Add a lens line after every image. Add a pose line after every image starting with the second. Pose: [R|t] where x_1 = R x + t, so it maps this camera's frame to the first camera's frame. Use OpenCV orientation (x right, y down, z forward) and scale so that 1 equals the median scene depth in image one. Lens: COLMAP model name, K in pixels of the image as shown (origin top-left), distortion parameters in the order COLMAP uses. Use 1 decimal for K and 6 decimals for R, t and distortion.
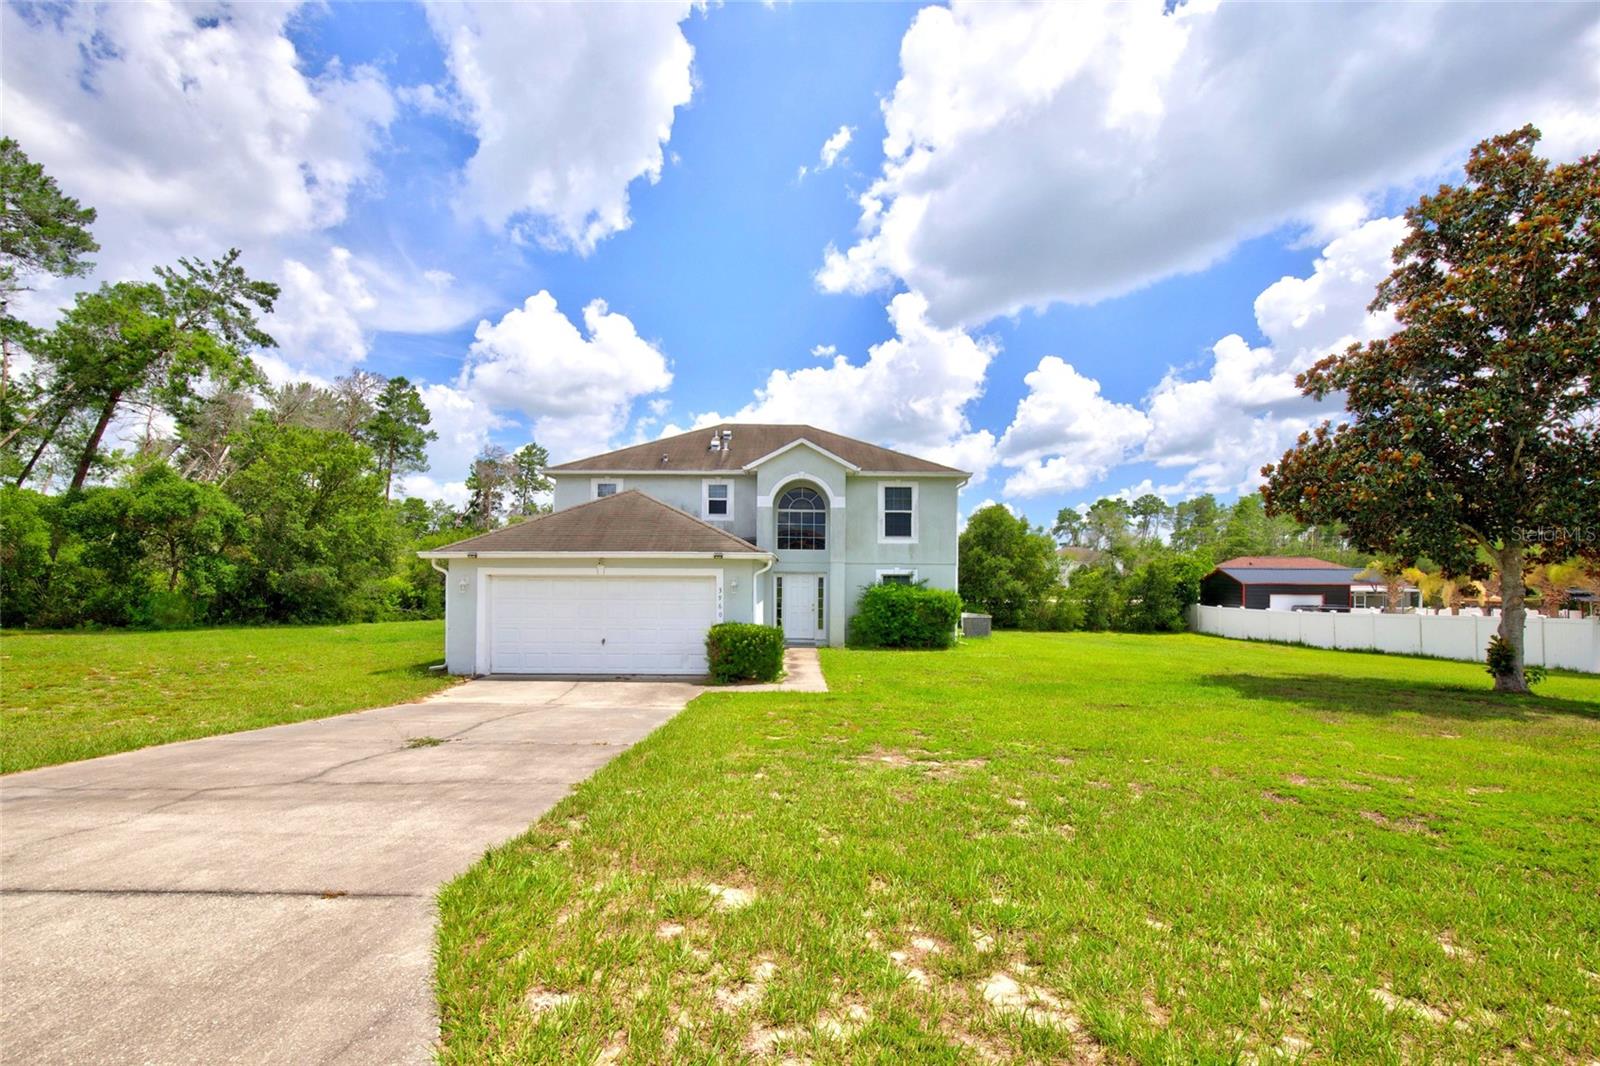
lens RADIAL K [[733.4, 0, 795.0], [0, 733.4, 581.5], [0, 0, 1]] dist [0.004631, 0.000321]
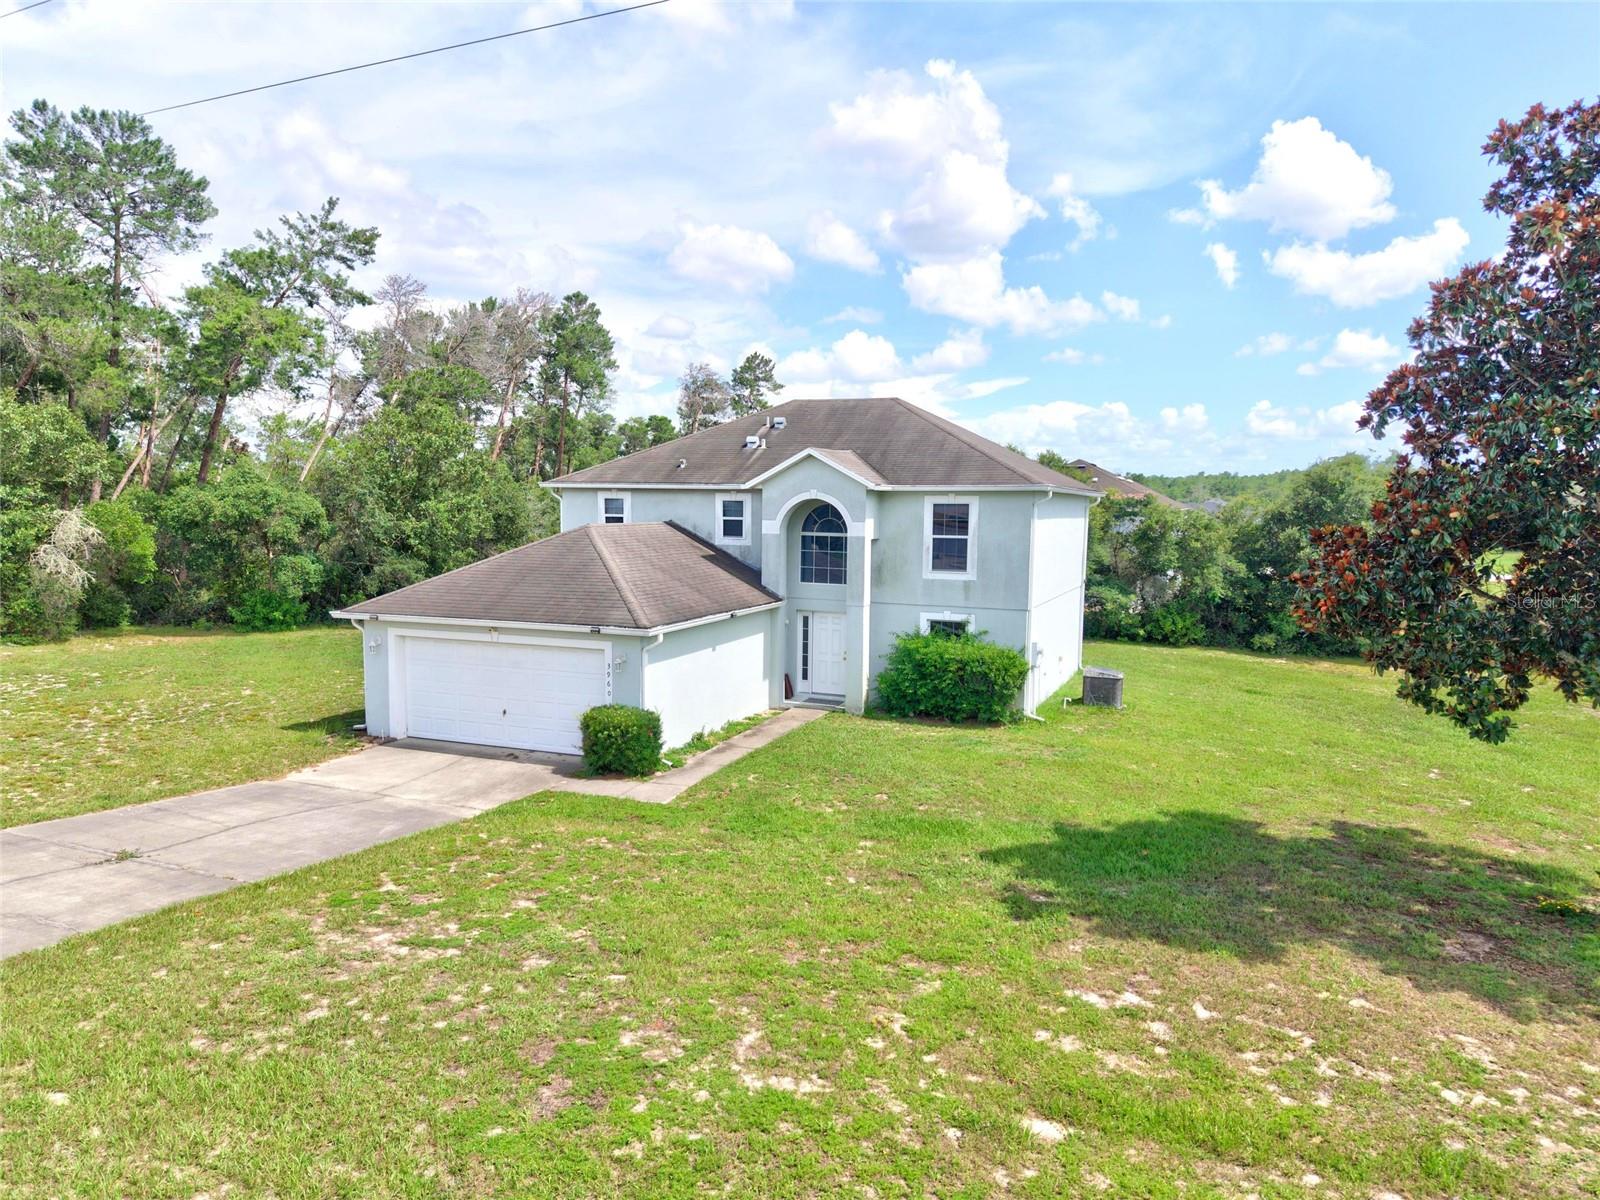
lens RADIAL K [[1055.8, 0, 800.0], [0, 1055.8, 600.0], [0, 0, 1]] dist [0.147690, -0.161379]
pose [[0.926571, 0.038452, -0.374150, 0.404635], [-0.006217, 0.996190, 0.086983, -0.124067], [0.376069, -0.078270, 0.923280, -0.060267]]
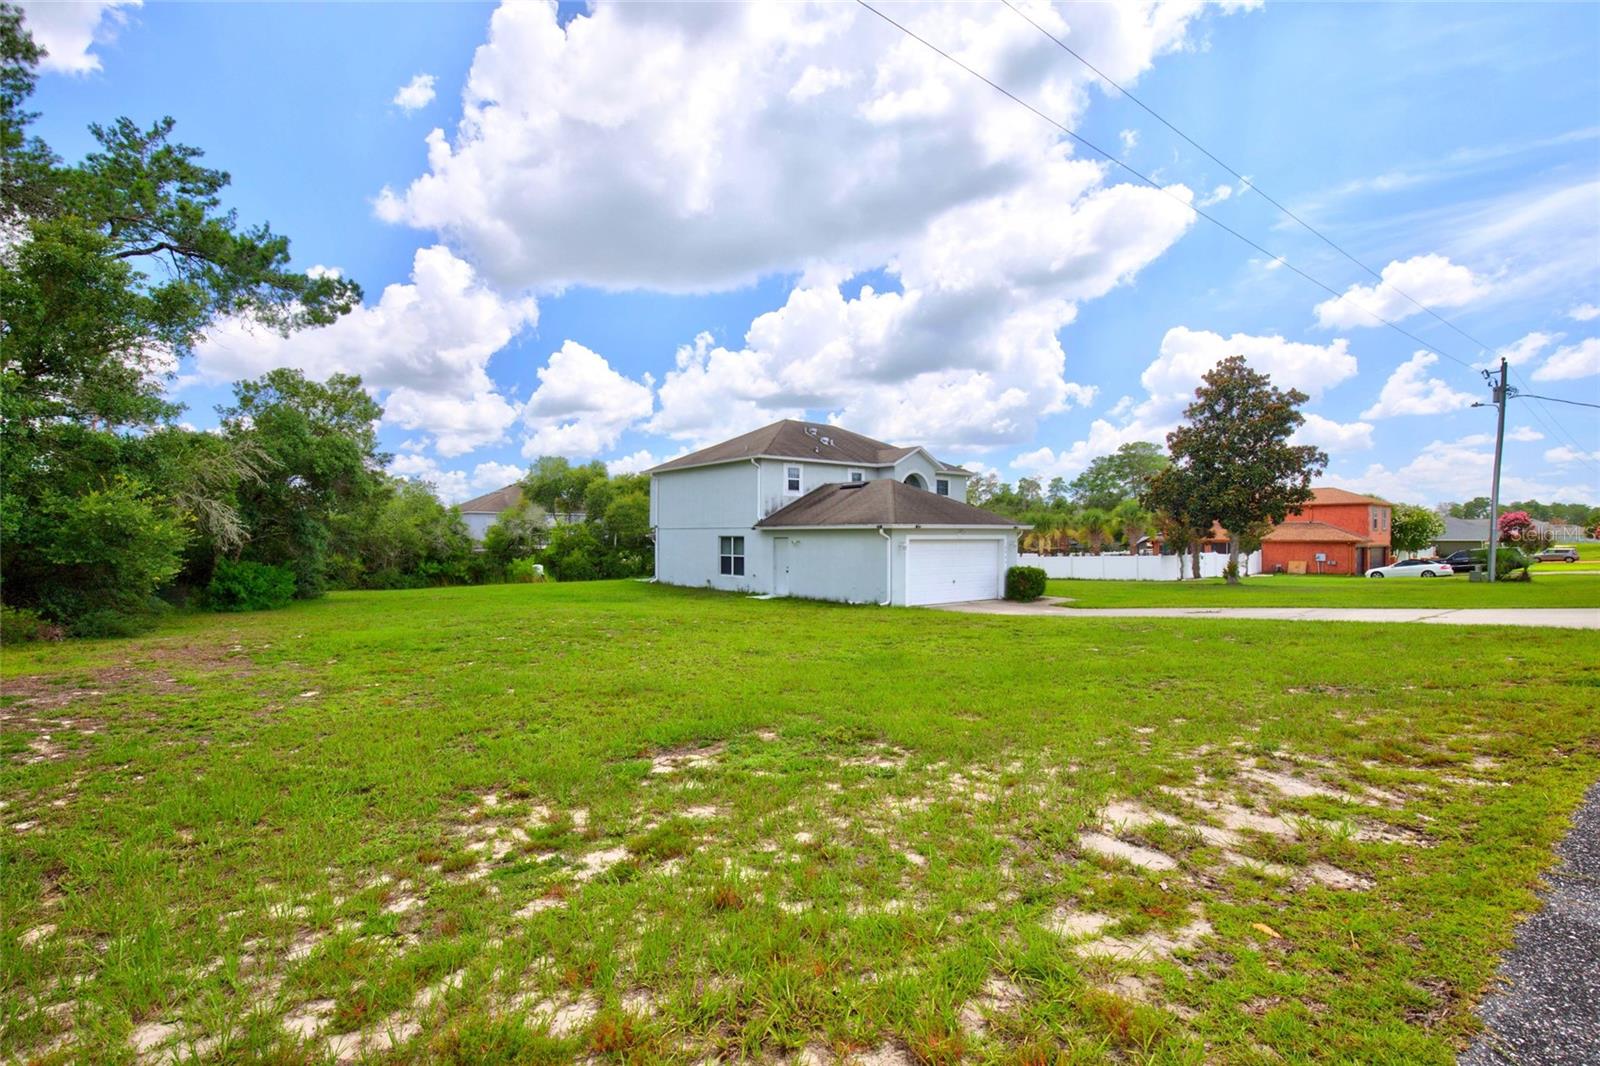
lens RADIAL K [[721.0, 0, 791.8], [0, 721.0, 536.3], [0, 0, 1]] dist [0.000804, 0.000014]
pose [[0.788370, -0.005356, 0.615178, -1.042645], [0.010149, 0.999939, -0.004300, -0.007609], [-0.615117, 0.009634, 0.788377, -0.002422]]
